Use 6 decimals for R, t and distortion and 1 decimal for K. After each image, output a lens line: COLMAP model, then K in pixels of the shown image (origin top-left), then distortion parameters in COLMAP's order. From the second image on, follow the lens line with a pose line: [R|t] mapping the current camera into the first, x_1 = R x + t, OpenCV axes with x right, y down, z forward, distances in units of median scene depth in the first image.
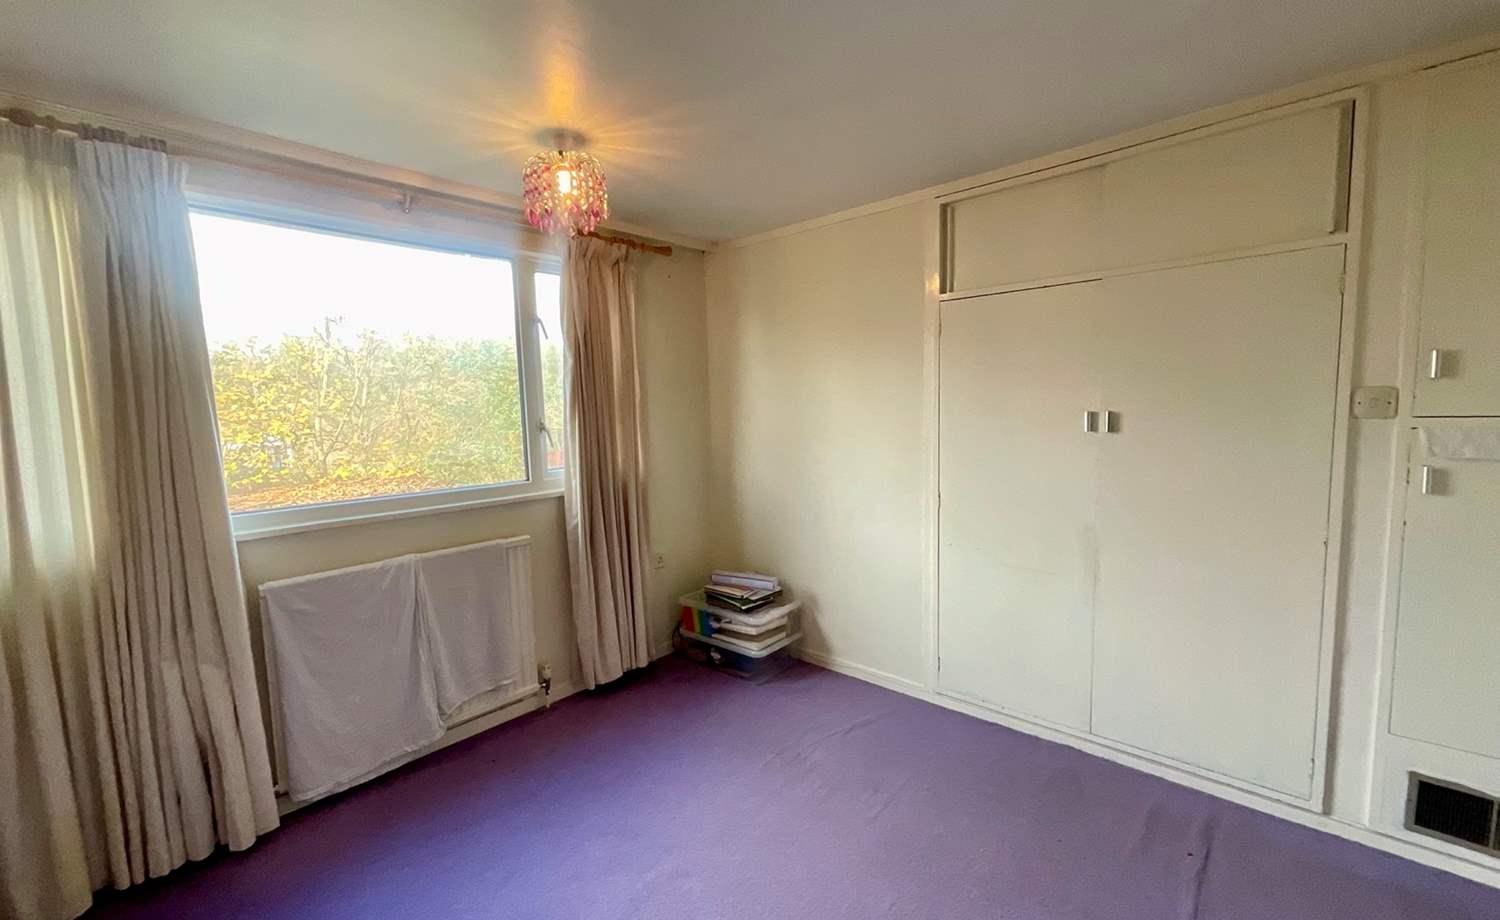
lens RADIAL K [[606.9, 0, 750.5], [0, 606.9, 462.5], [0, 0, 1]] dist [0.000845, -0.000023]
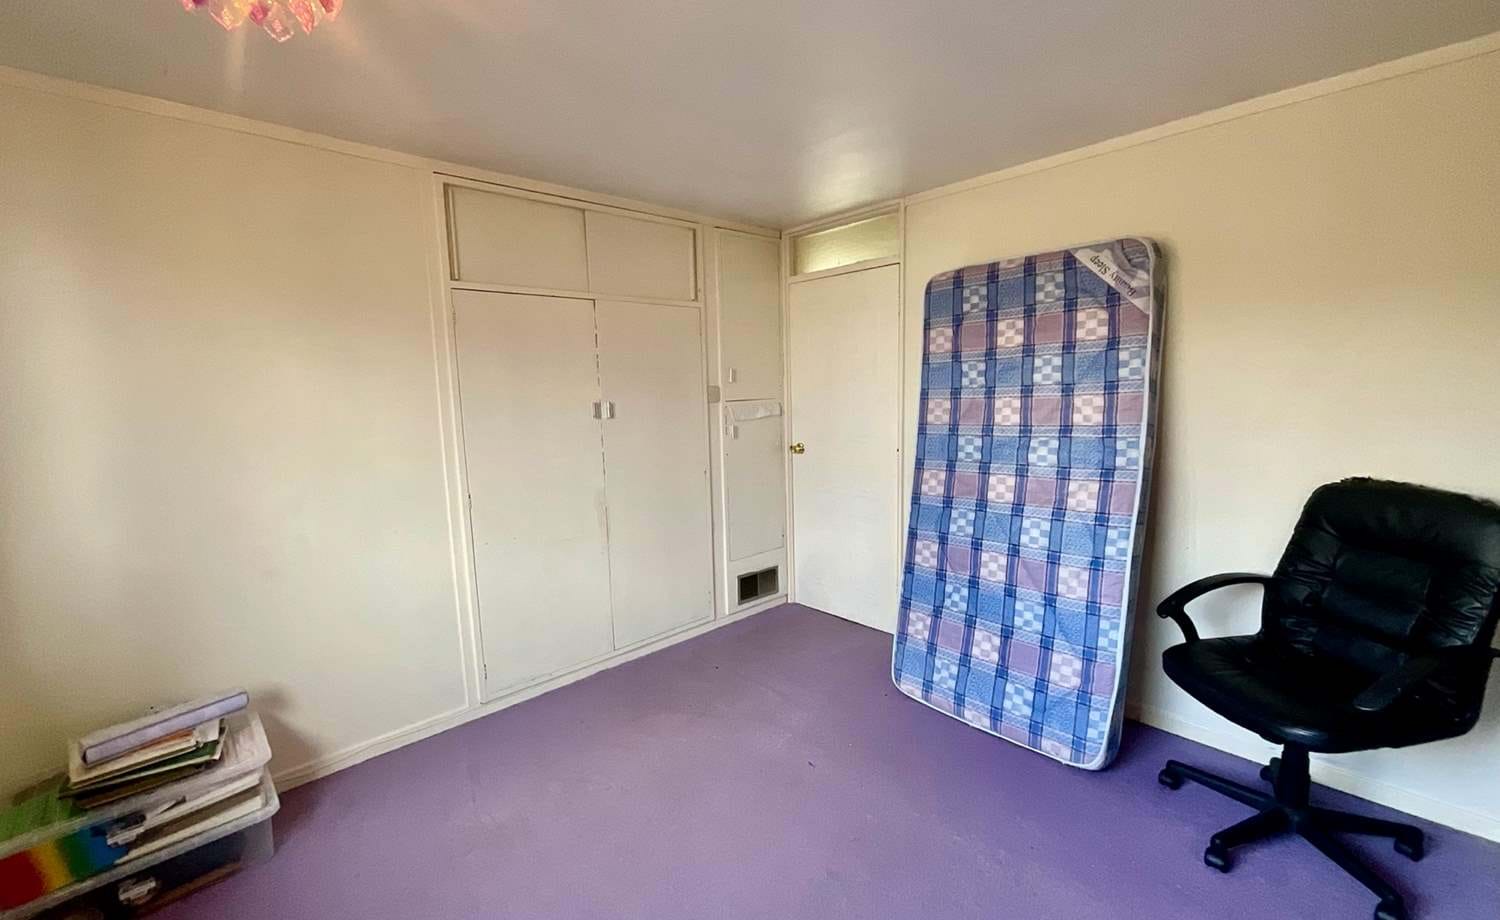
lens RADIAL K [[606.9, 0, 750.5], [0, 606.9, 462.5], [0, 0, 1]] dist [0.000845, -0.000023]
pose [[0.091837, -0.106214, 0.990093, -0.640112], [0.117088, 0.988549, 0.095188, -0.040287], [-0.988866, 0.107186, 0.103222, 0.519917]]
